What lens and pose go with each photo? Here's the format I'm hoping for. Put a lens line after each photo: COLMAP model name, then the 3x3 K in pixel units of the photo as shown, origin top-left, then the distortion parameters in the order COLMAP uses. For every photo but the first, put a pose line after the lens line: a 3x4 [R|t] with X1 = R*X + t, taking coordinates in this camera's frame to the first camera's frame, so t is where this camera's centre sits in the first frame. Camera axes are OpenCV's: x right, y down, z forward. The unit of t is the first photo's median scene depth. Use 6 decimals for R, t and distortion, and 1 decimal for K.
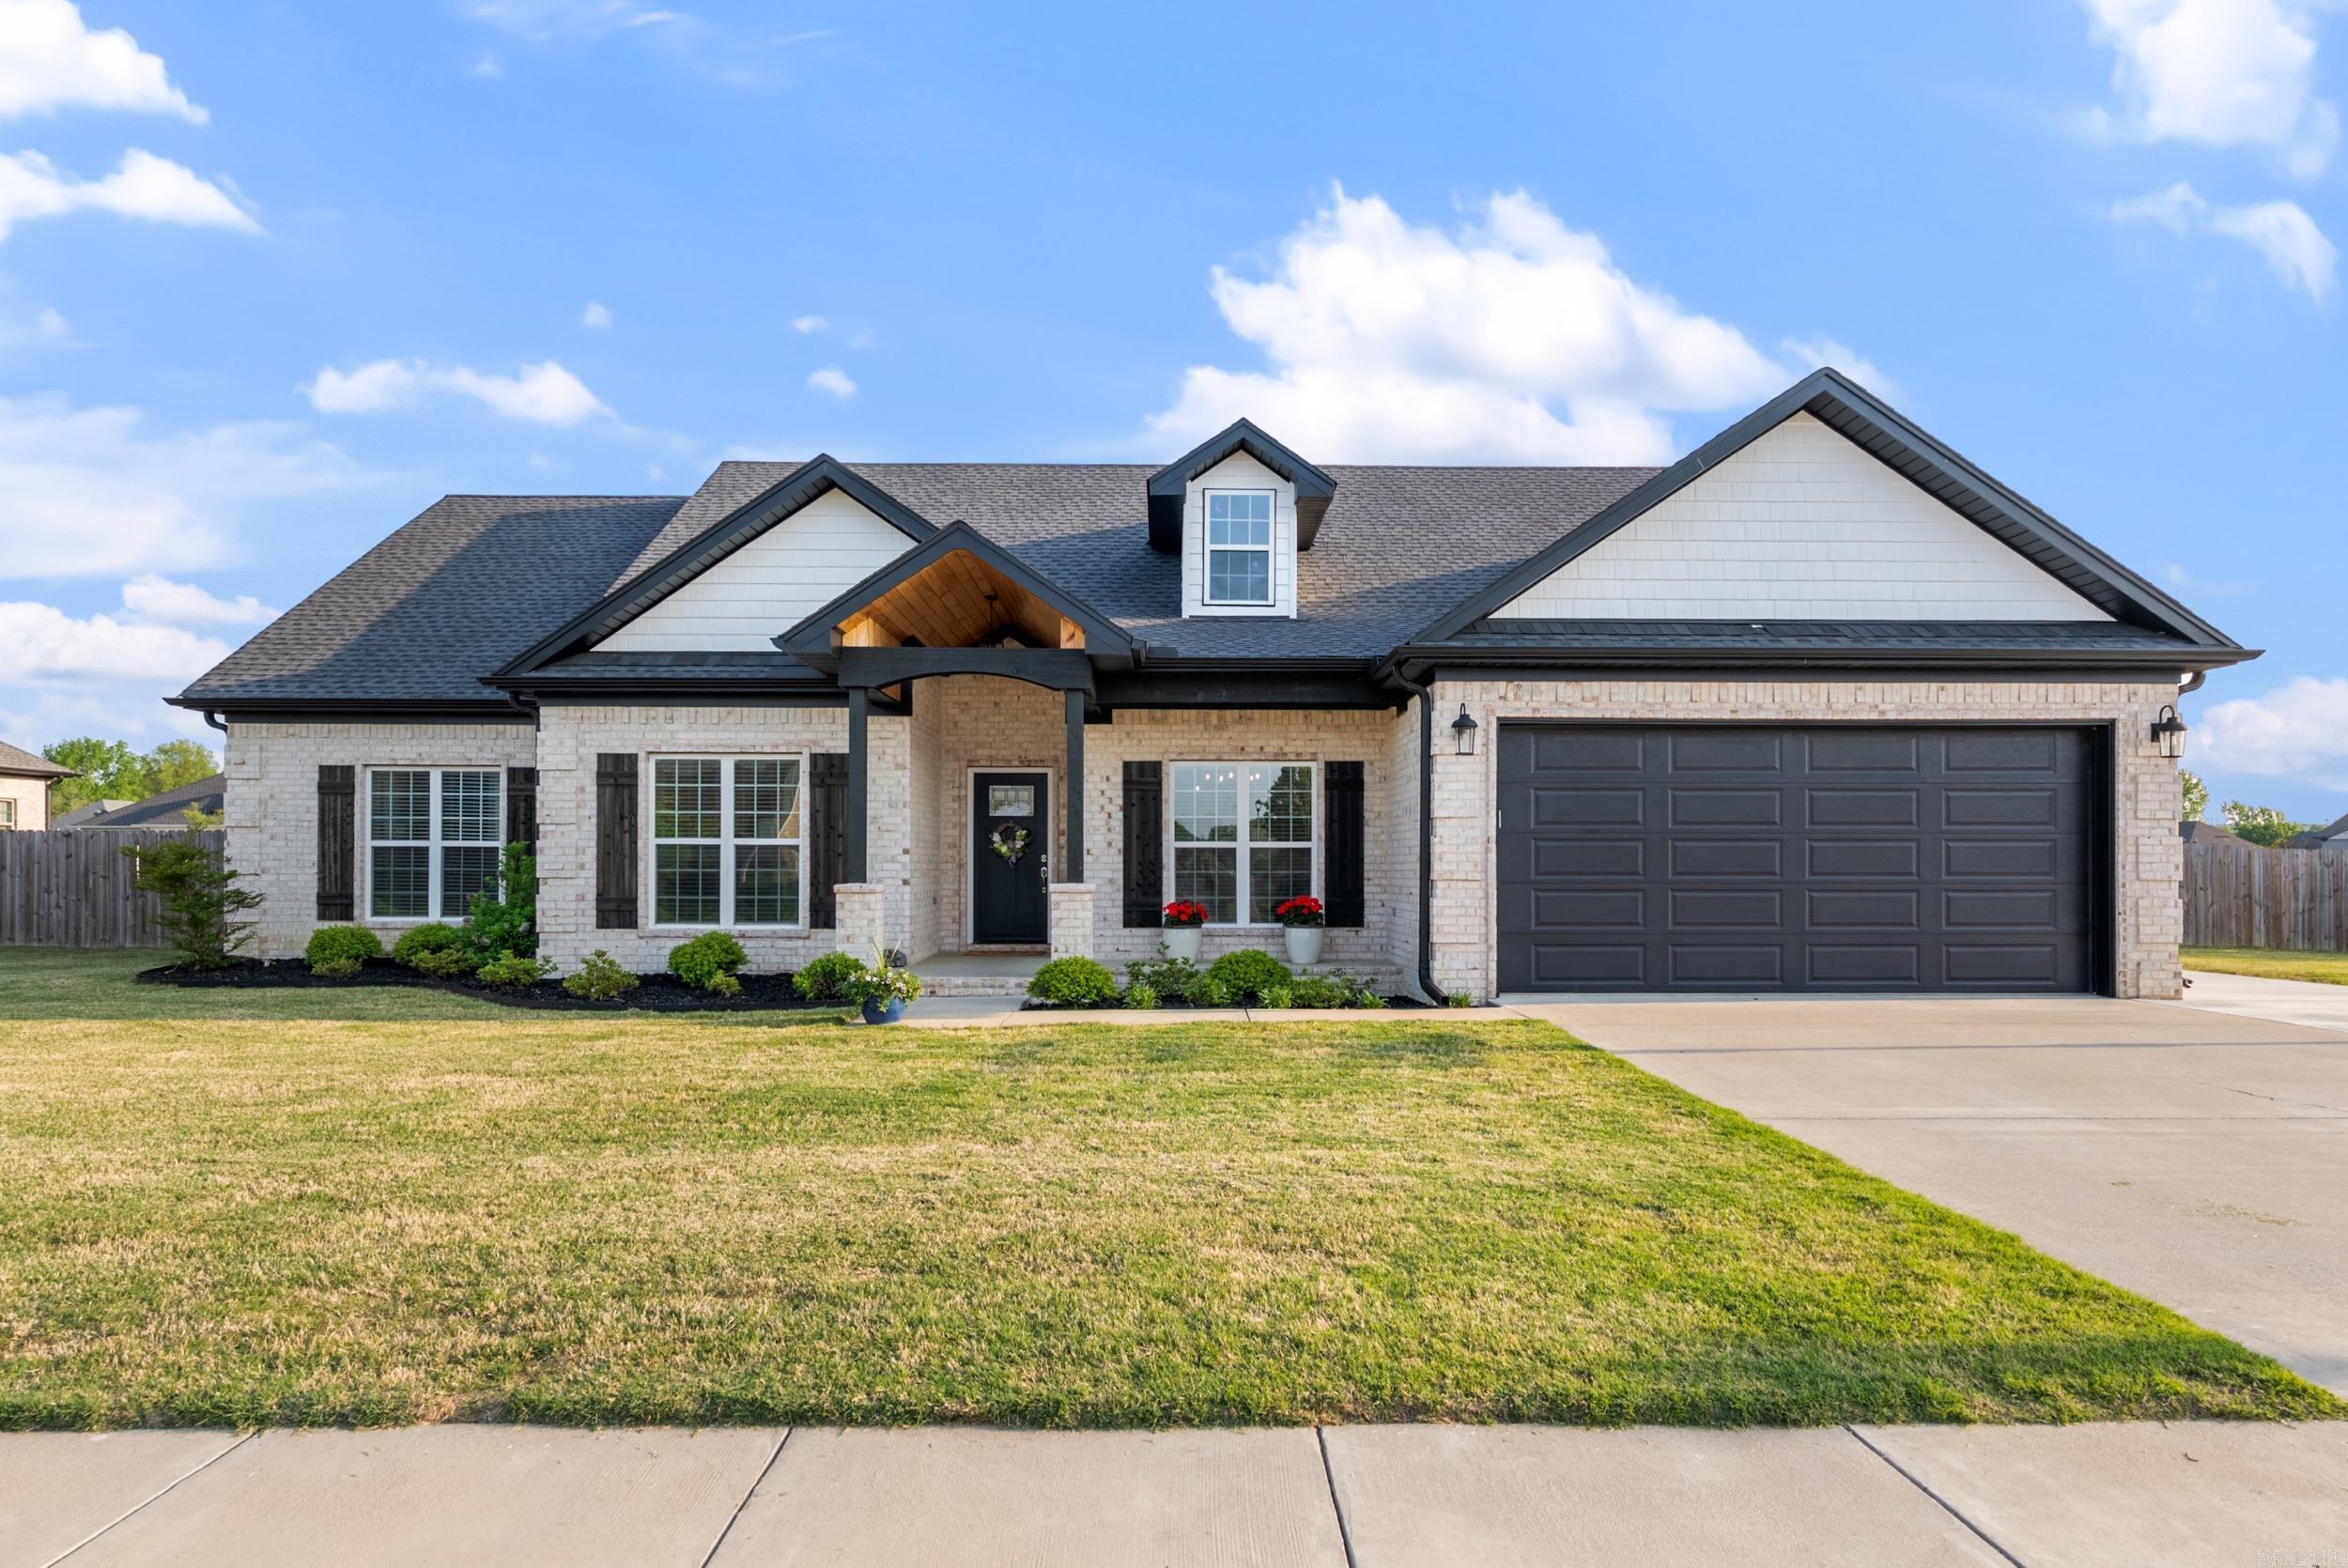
lens RADIAL K [[1439.8, 0, 1177.4], [0, 1439.8, 874.5], [0, 0, 1]] dist [-0.003739, -0.000997]
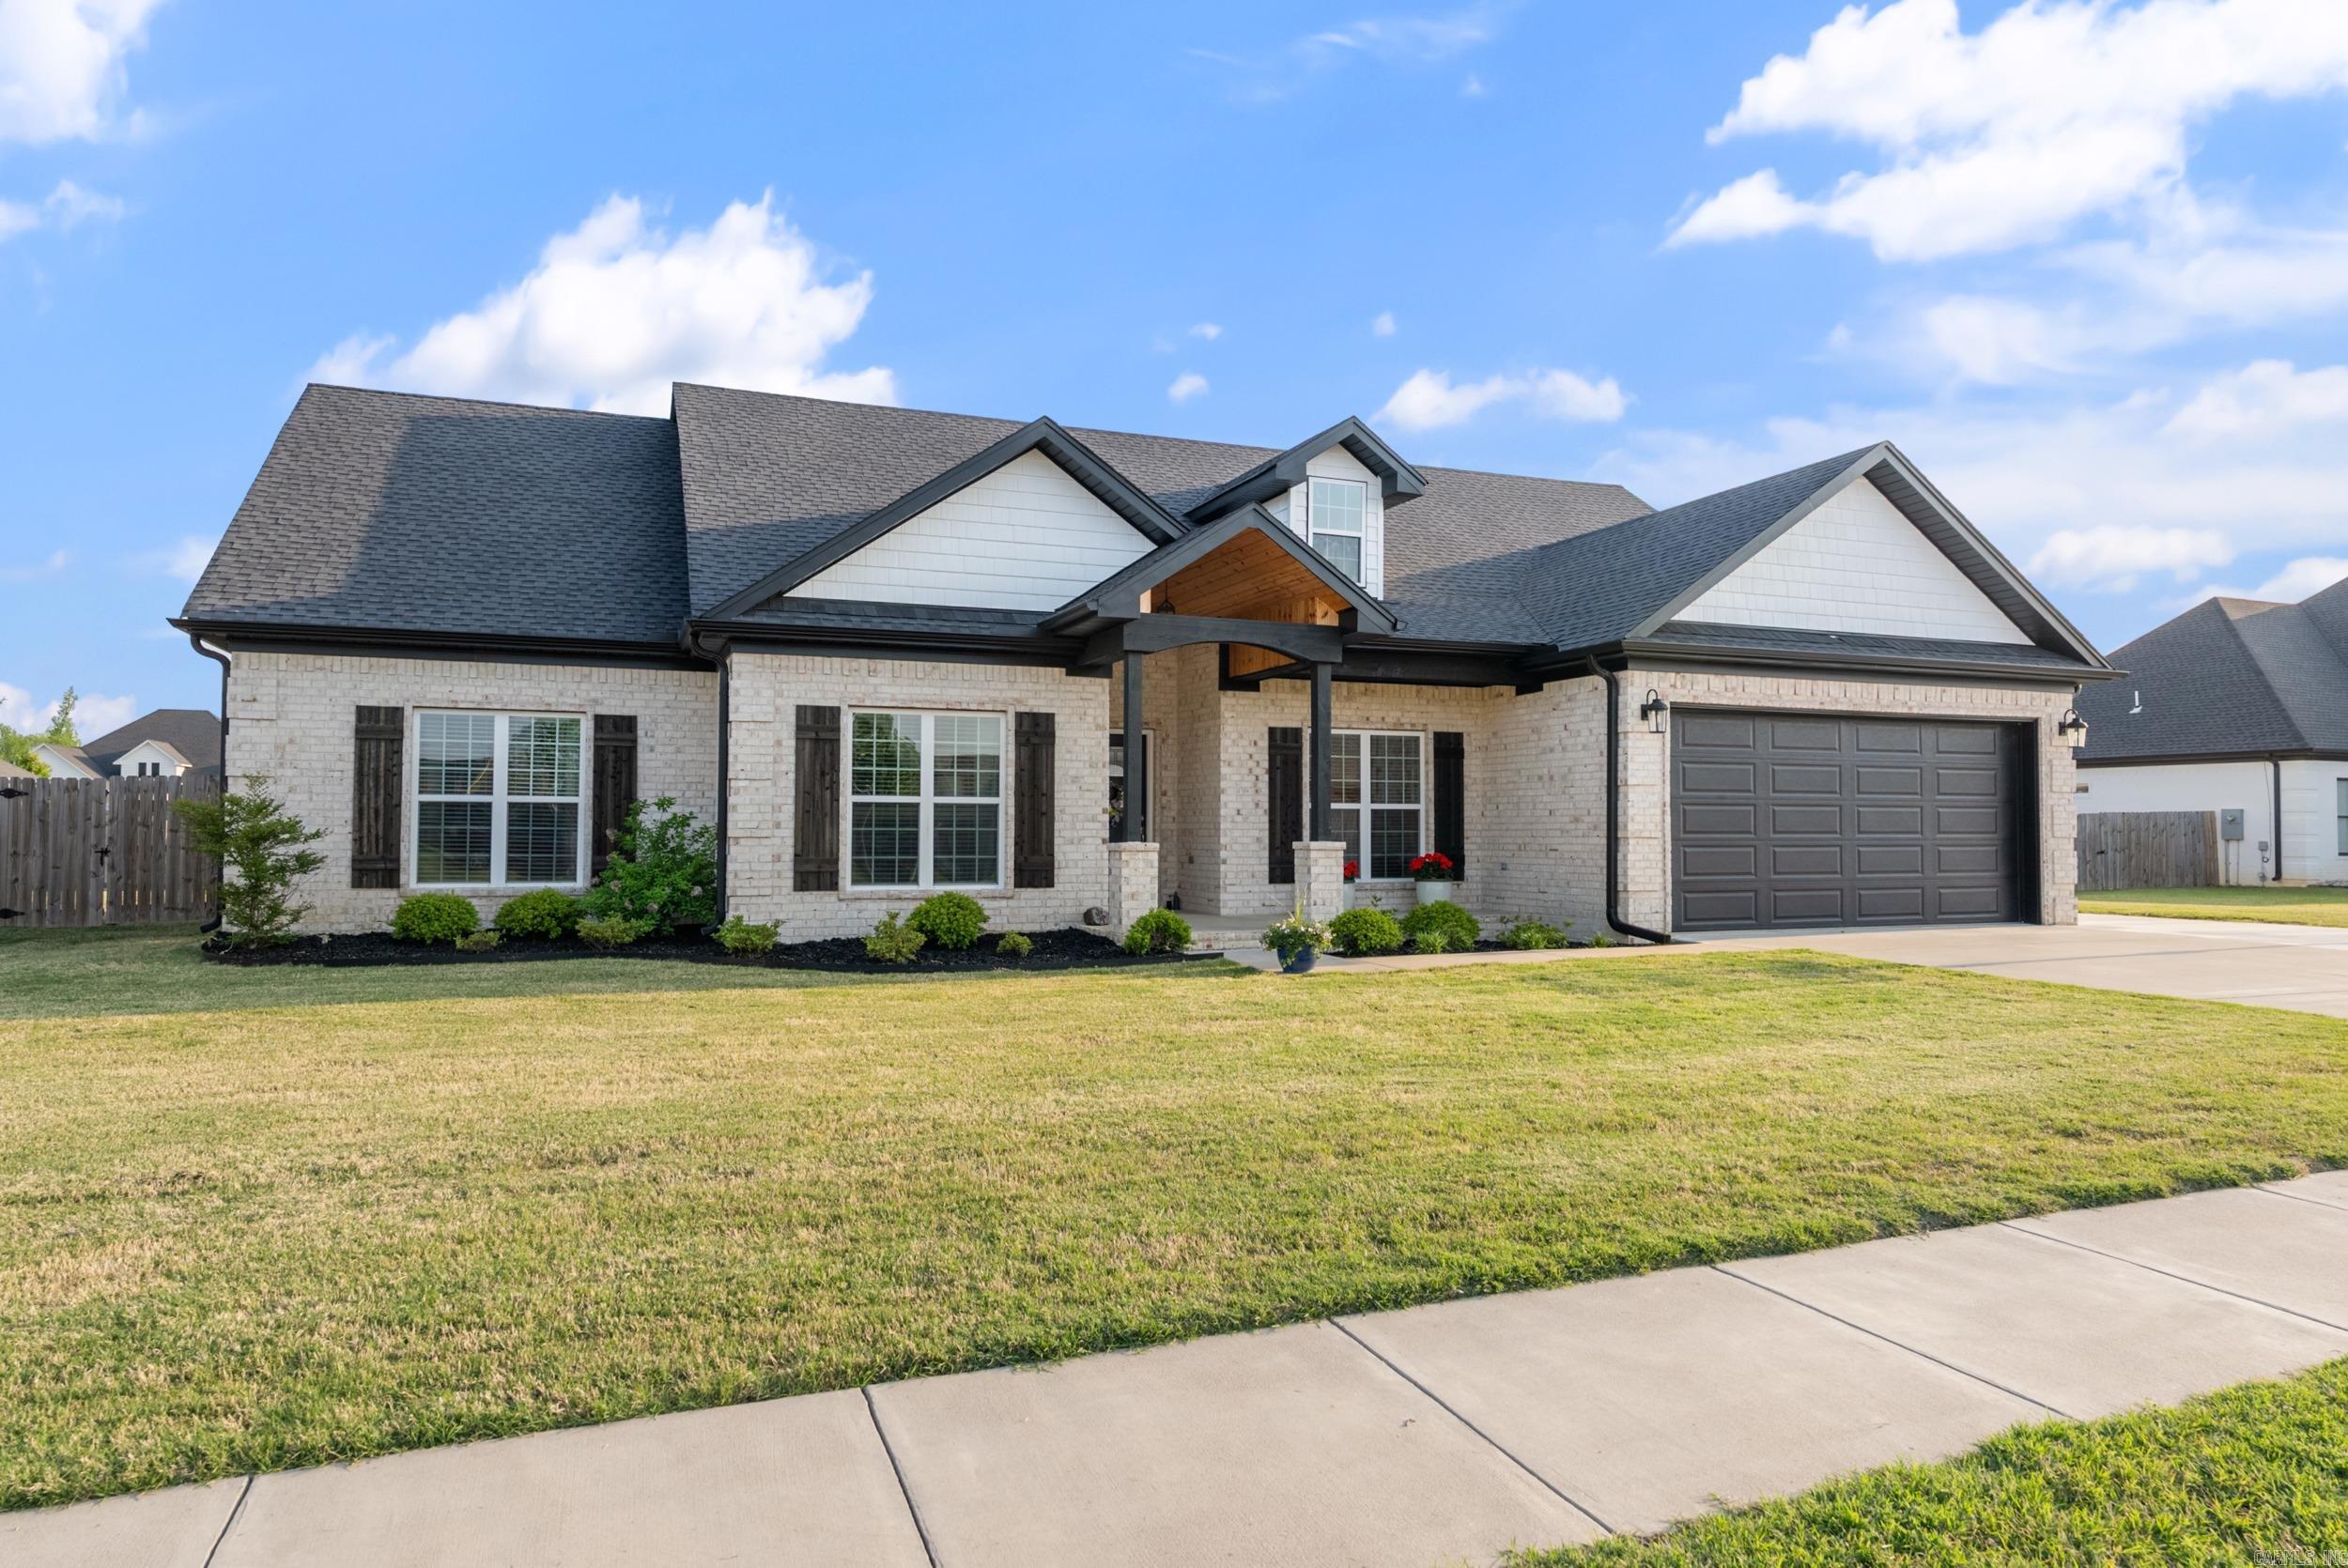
lens RADIAL K [[1538.6, 0, 1185.5], [0, 1538.6, 799.2], [0, 0, 1]] dist [-0.004637, -0.002884]
pose [[0.926068, 0.008232, 0.377266, -0.542476], [0.000816, 0.999716, -0.023817, 0.001594], [-0.377355, 0.022364, 0.925799, -0.027442]]
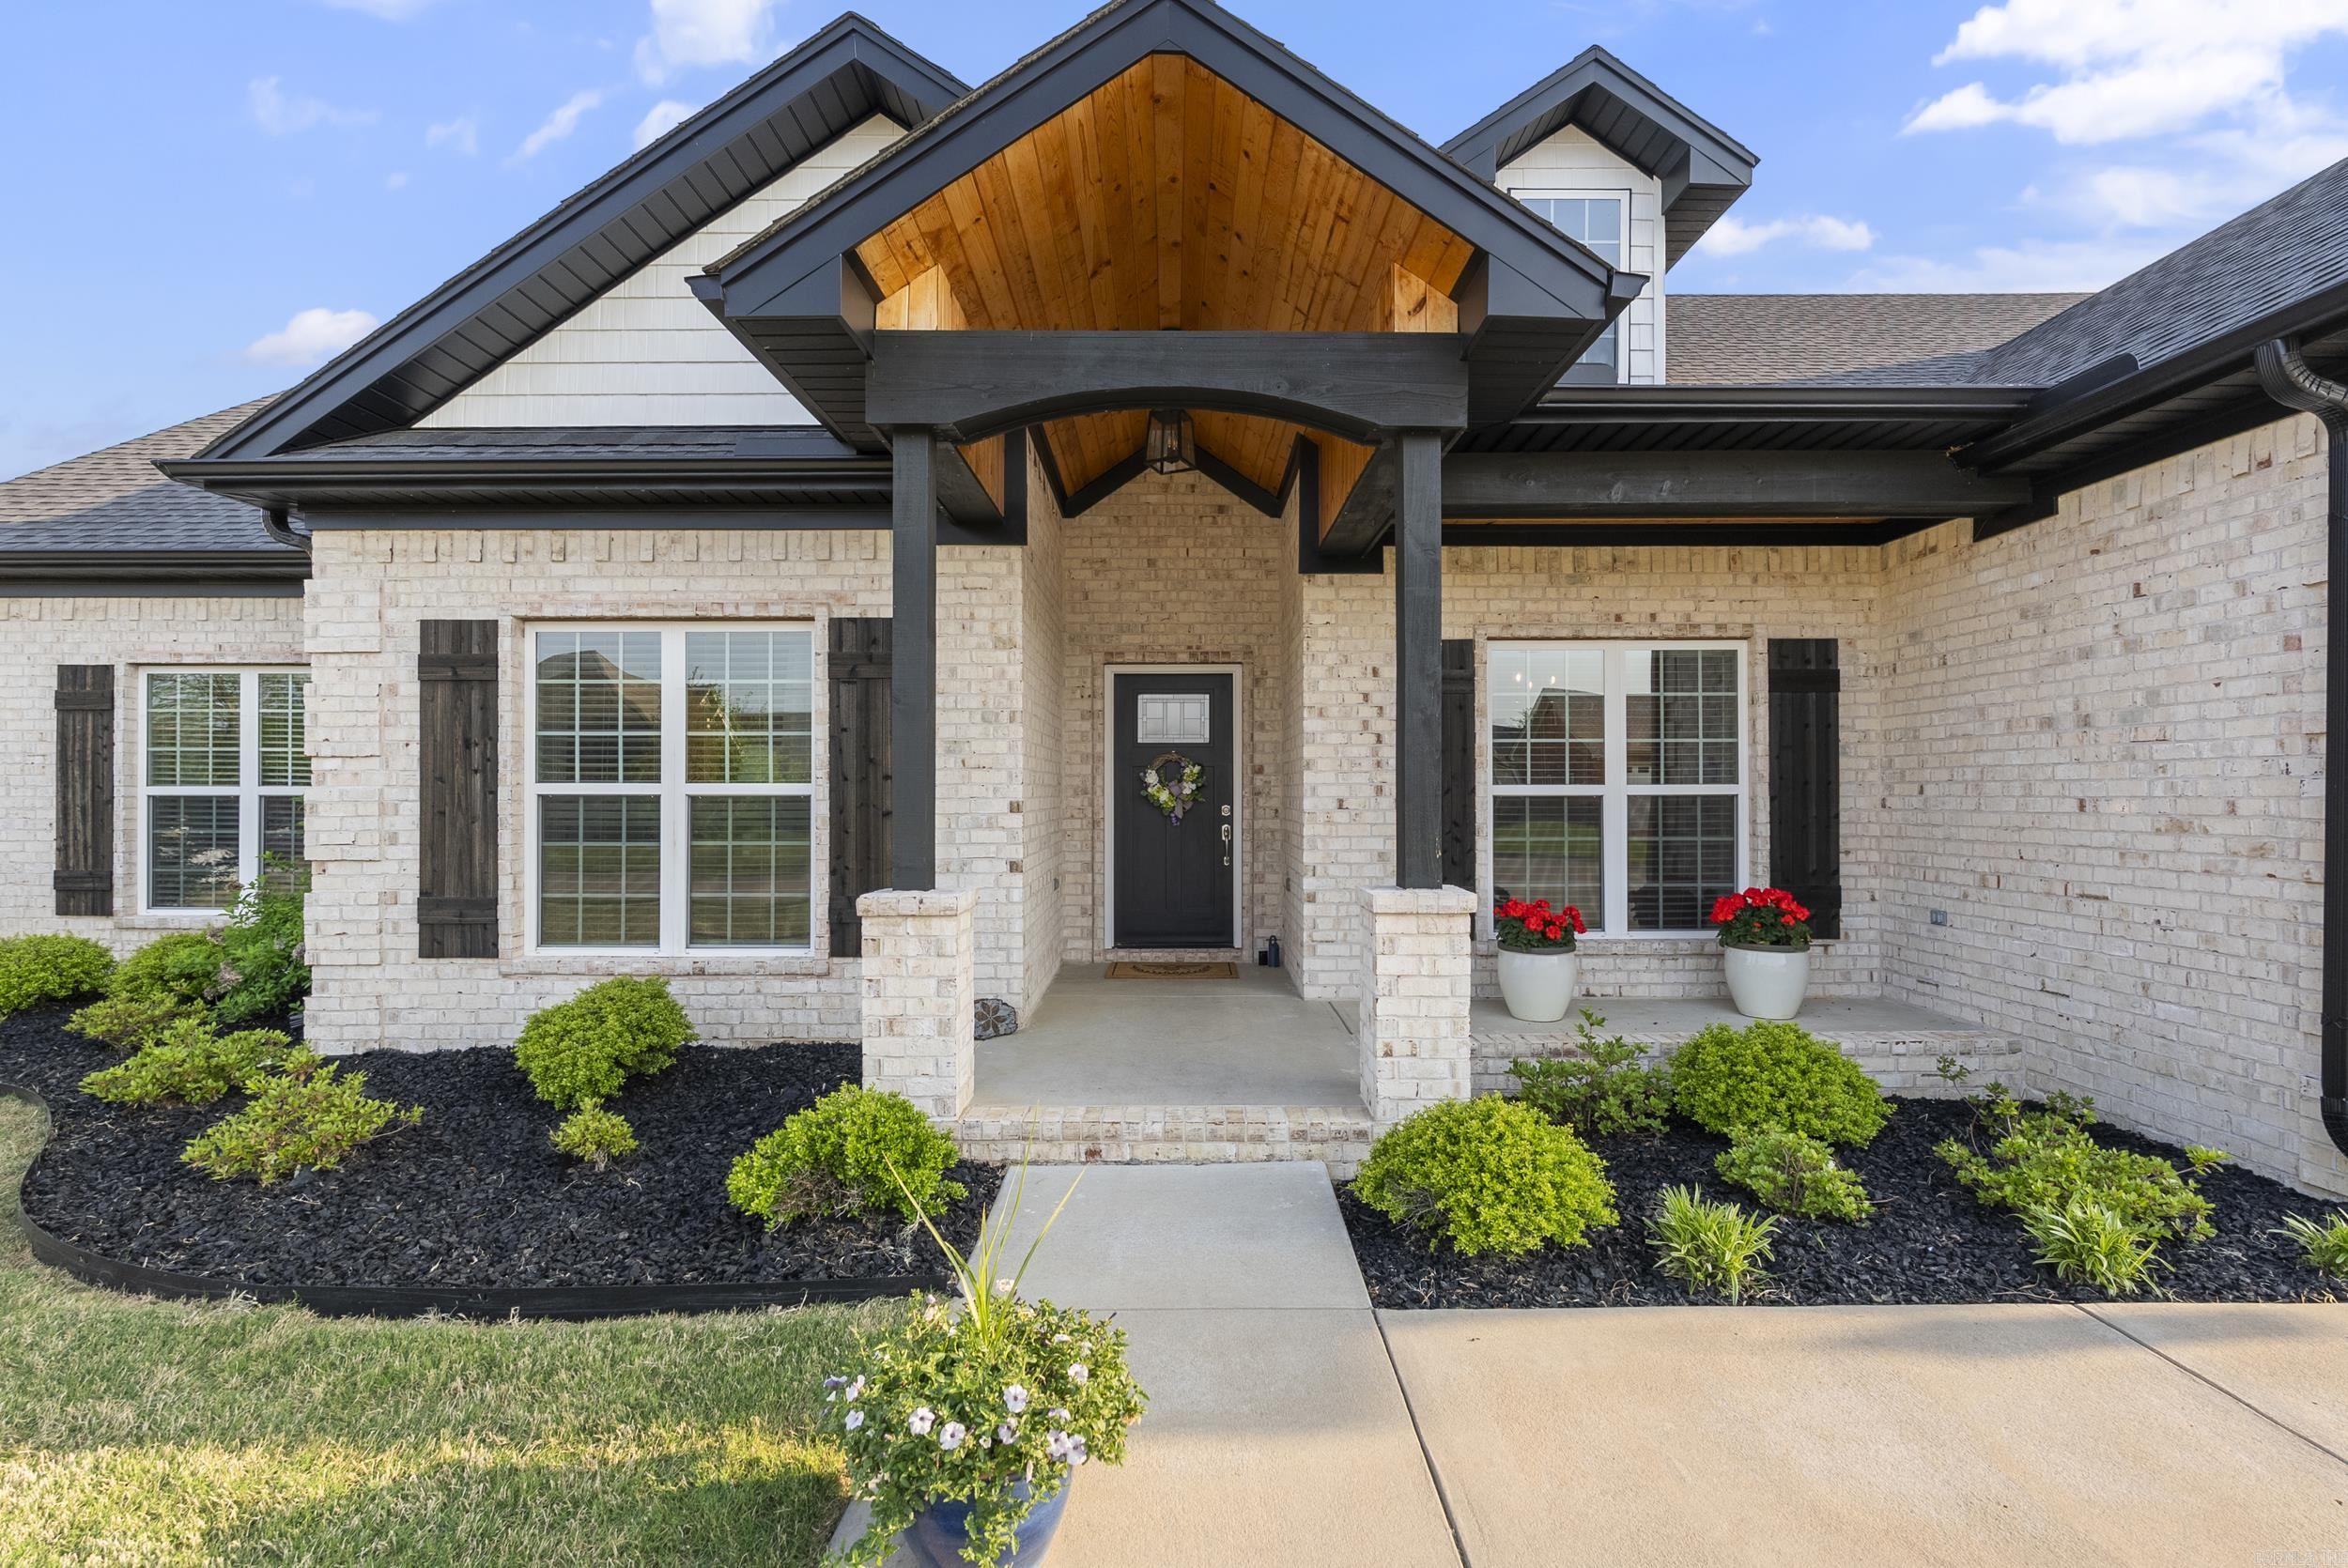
lens RADIAL K [[1045.9, 0, 1173.8], [0, 1045.9, 794.7], [0, 0, 1]] dist [-0.004799, -0.000482]
pose [[0.999985, -0.003531, -0.004075, -0.129193], [0.003519, 0.999989, -0.003010, -0.019121], [0.004085, 0.002996, 0.999987, 0.620623]]
